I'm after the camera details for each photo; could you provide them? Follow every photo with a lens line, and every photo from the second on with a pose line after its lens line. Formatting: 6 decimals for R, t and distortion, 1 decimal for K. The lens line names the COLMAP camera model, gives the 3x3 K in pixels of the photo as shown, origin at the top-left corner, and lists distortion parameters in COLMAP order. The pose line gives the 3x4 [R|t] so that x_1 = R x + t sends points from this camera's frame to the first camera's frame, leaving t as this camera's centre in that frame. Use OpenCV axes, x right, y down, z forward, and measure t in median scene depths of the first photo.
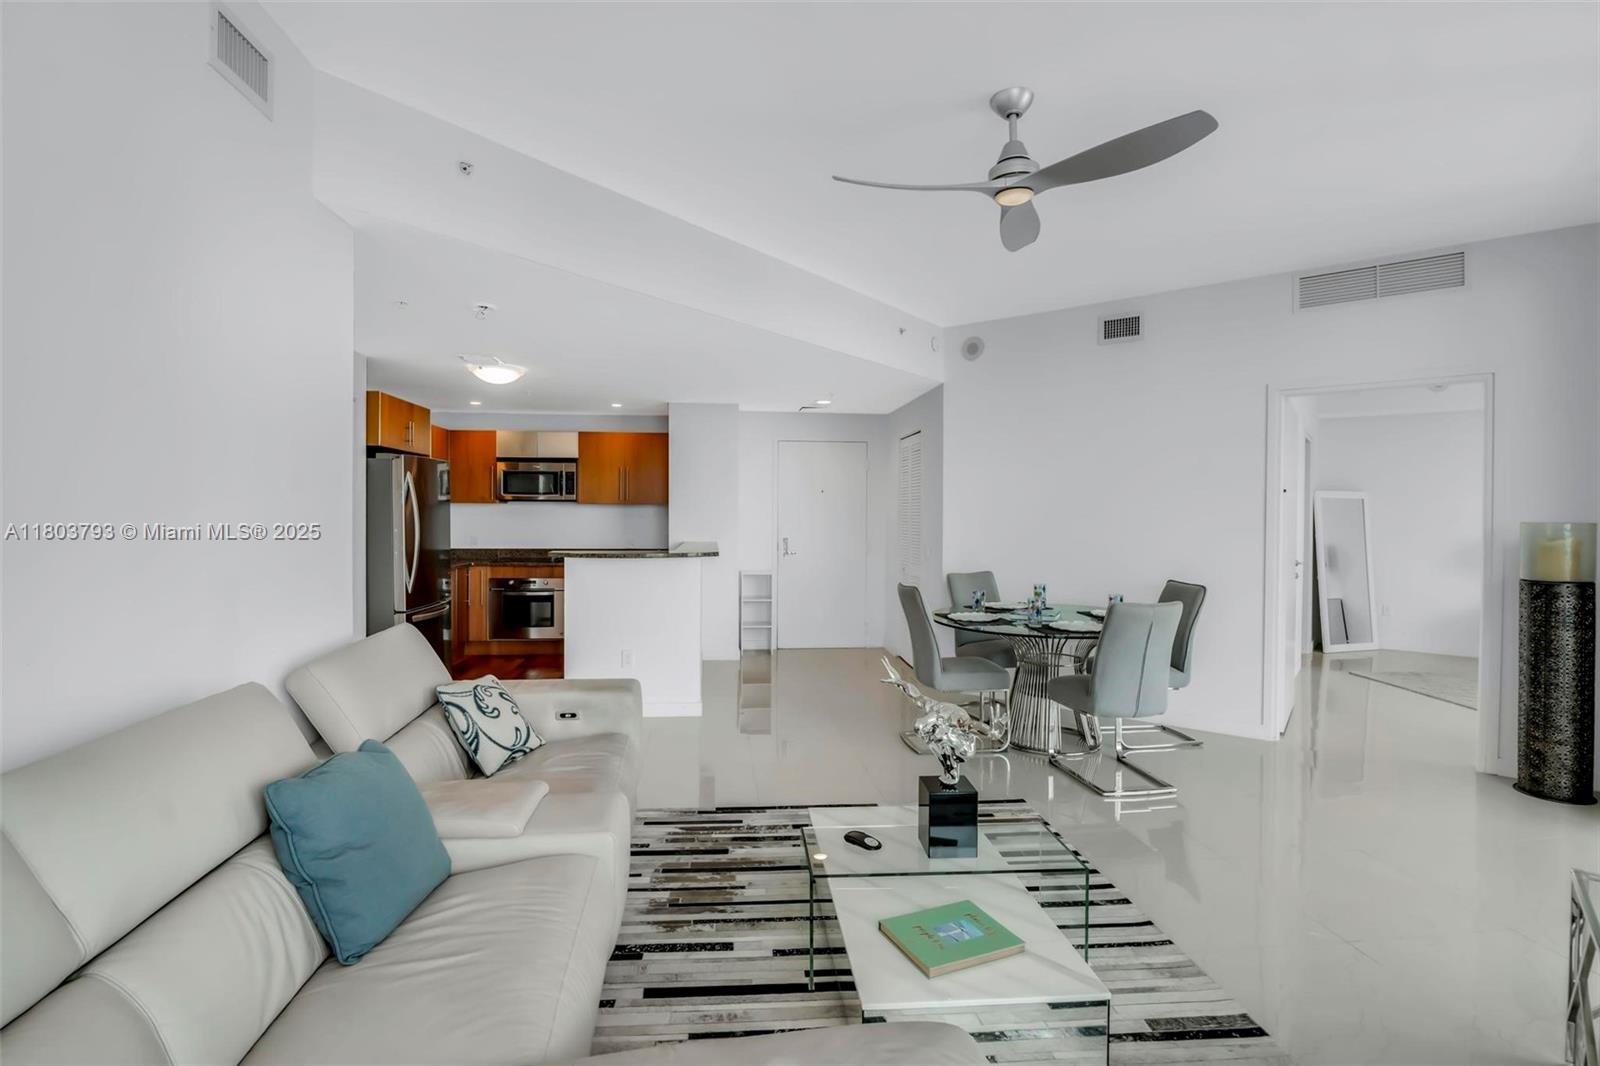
lens RADIAL K [[750.5, 0, 763.8], [0, 750.5, 525.0], [0, 0, 1]] dist [-0.001863, -0.000122]
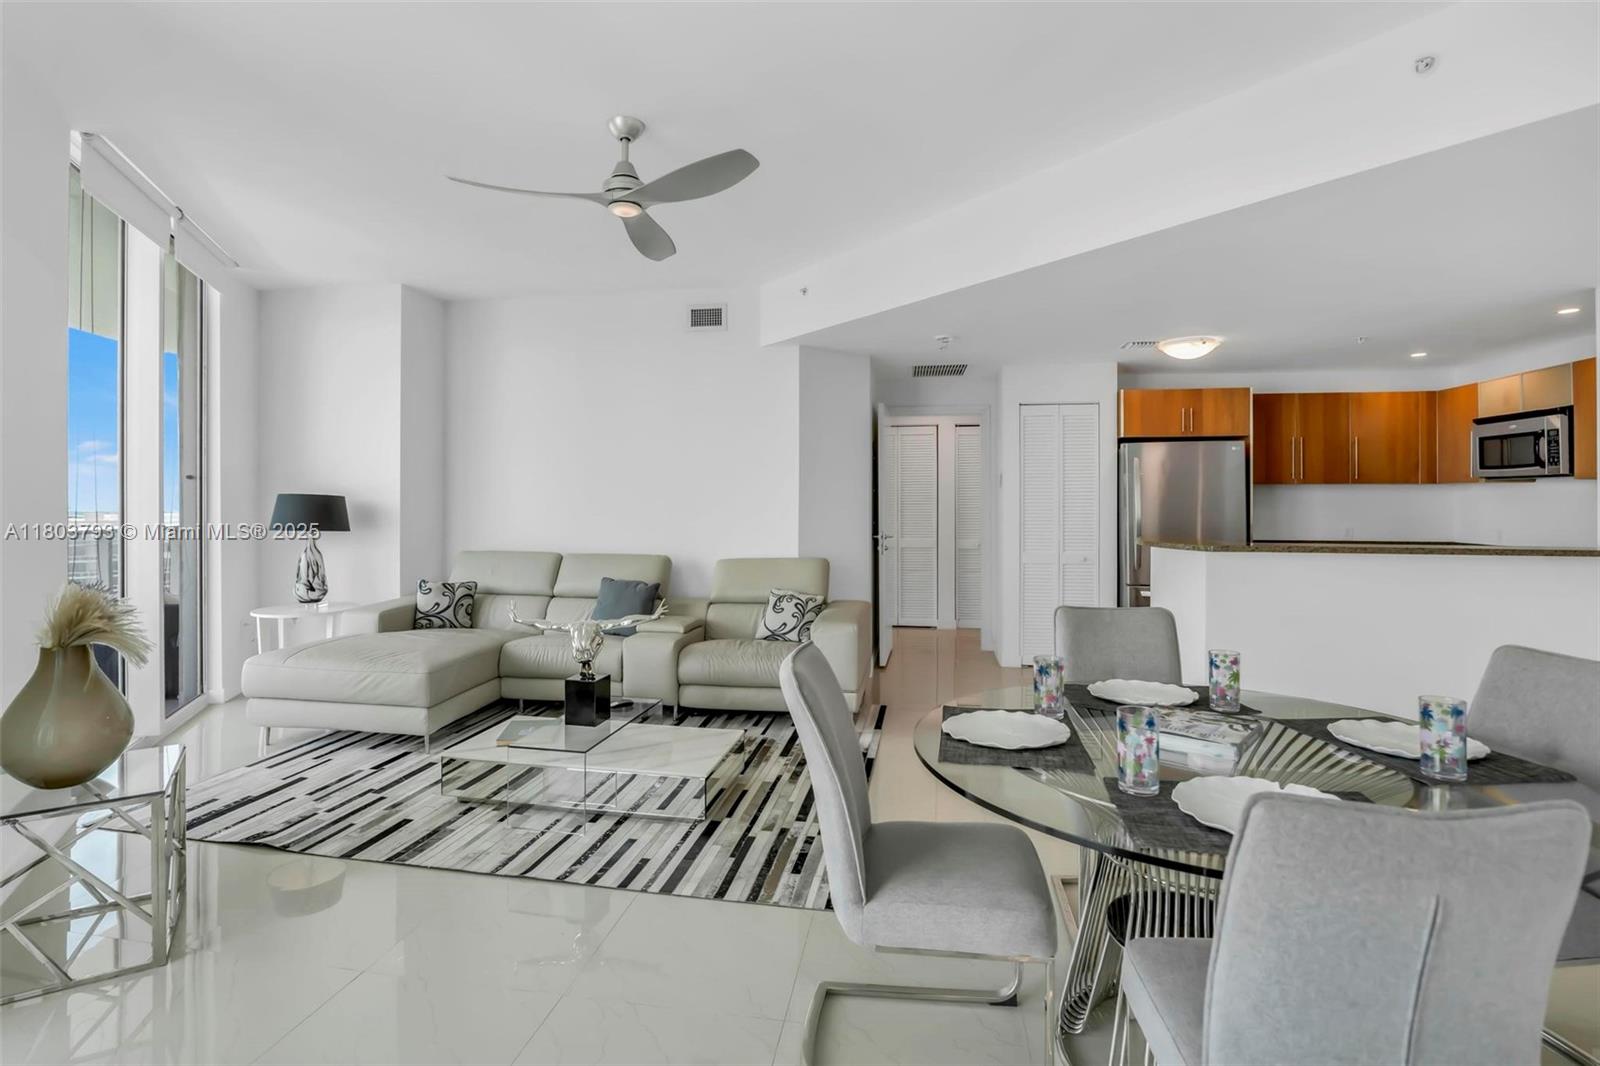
lens RADIAL K [[756.6, 0, 827.8], [0, 756.6, 501.0], [0, 0, 1]] dist [-0.017449, 0.000146]
pose [[-0.206310, -0.003615, -0.978480, 0.494847], [-0.018245, 0.999834, 0.000153, 0.000254], [0.978317, 0.017884, -0.206342, 0.552221]]
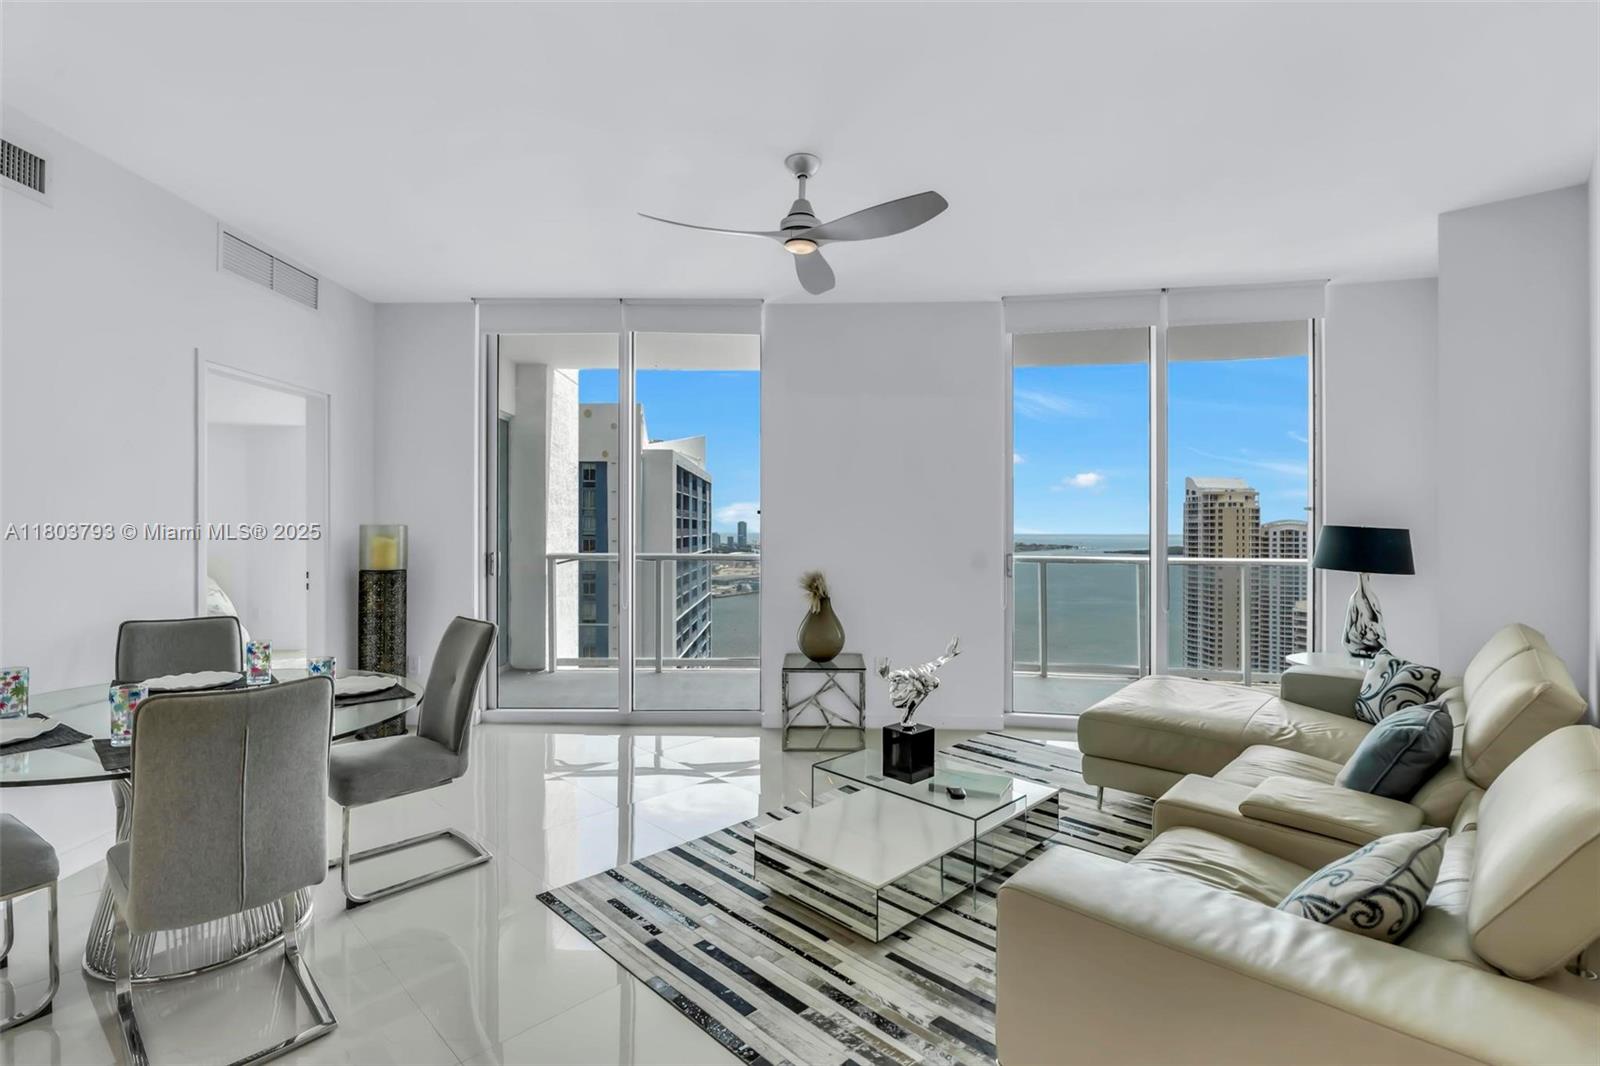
lens RADIAL K [[743.0, 0, 814.3], [0, 743.0, 533.9], [0, 0, 1]] dist [-0.014946, 0.000904]
pose [[-0.669431, -0.012241, 0.742773, -0.192063], [0.005493, 0.999755, 0.021427, -0.006915], [-0.742854, 0.018424, -0.669200, 0.630578]]
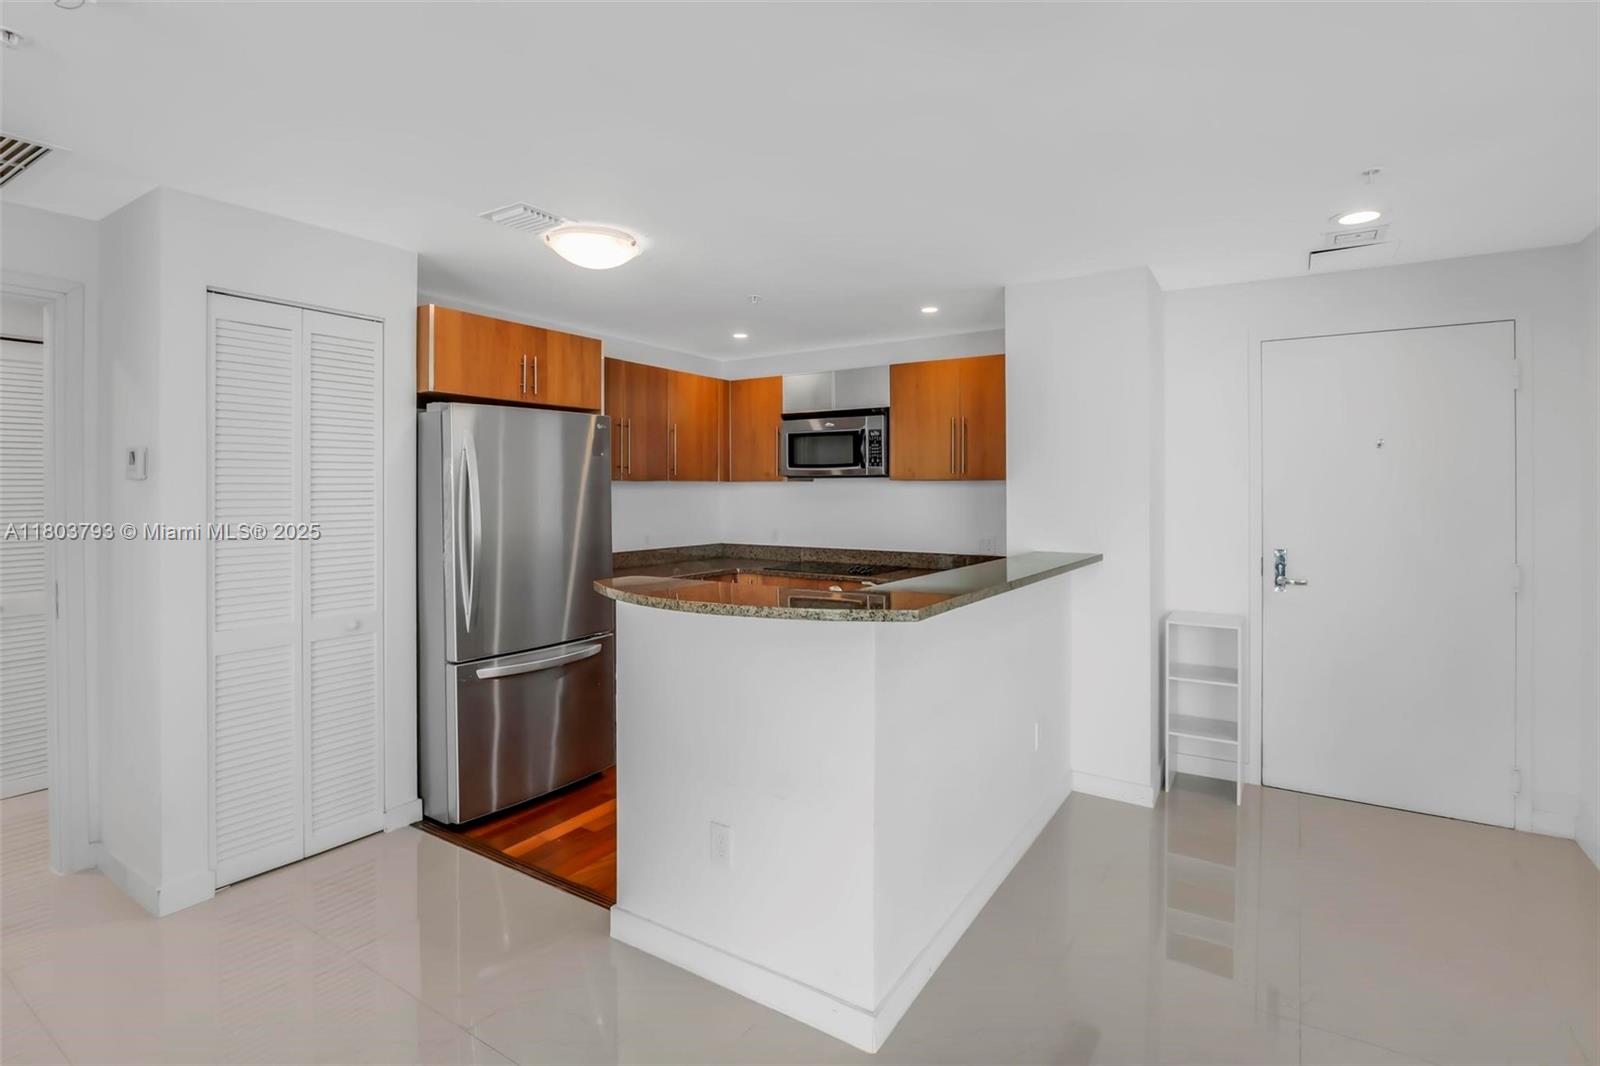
lens RADIAL K [[758.2, 0, 802.4], [0, 758.2, 487.7], [0, 0, 1]] dist [-0.018176, 0.000671]
pose [[0.796020, -0.006402, -0.605237, 0.078403], [-0.006583, 0.999793, -0.019234, -0.010632], [0.605235, 0.019295, 0.795813, 0.476469]]
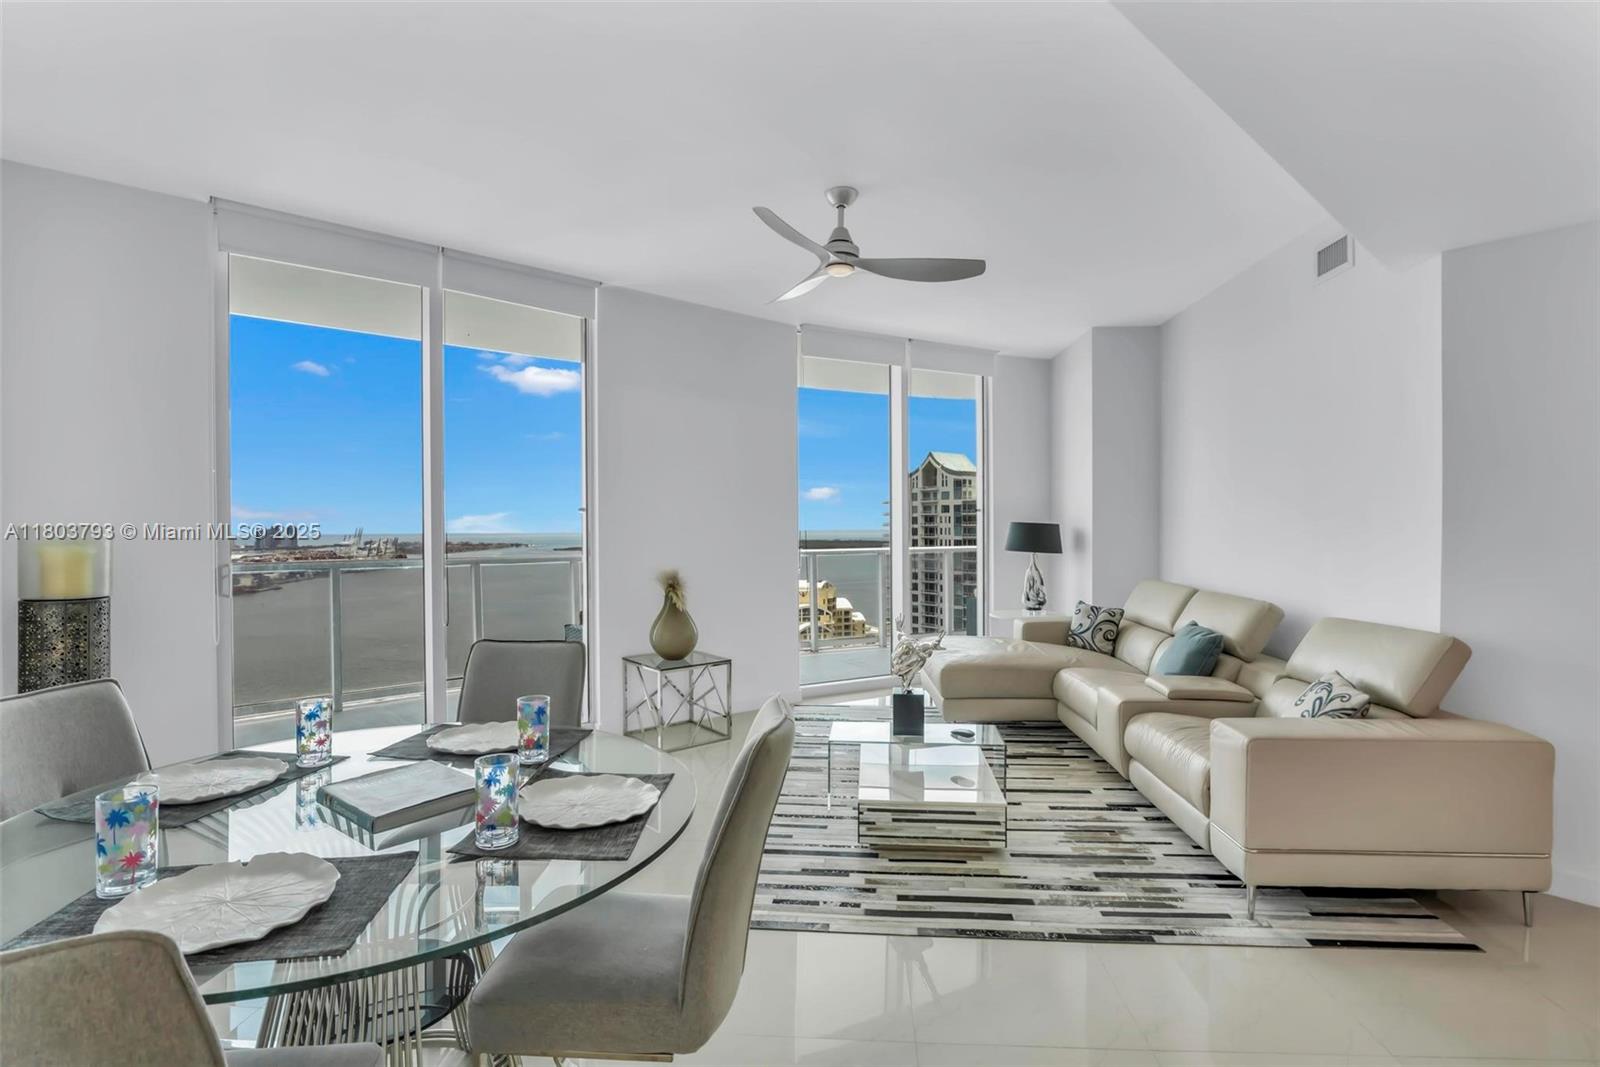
lens RADIAL K [[754.5, 0, 800.0], [0, 754.5, 533.5], [0, 0, 1]] dist [-0.033503, 0.000599]
pose [[-0.990121, -0.000745, 0.140212, 0.078459], [0.003016, 0.999641, 0.026606, -0.008619], [-0.140181, 0.026766, -0.989764, 0.818878]]
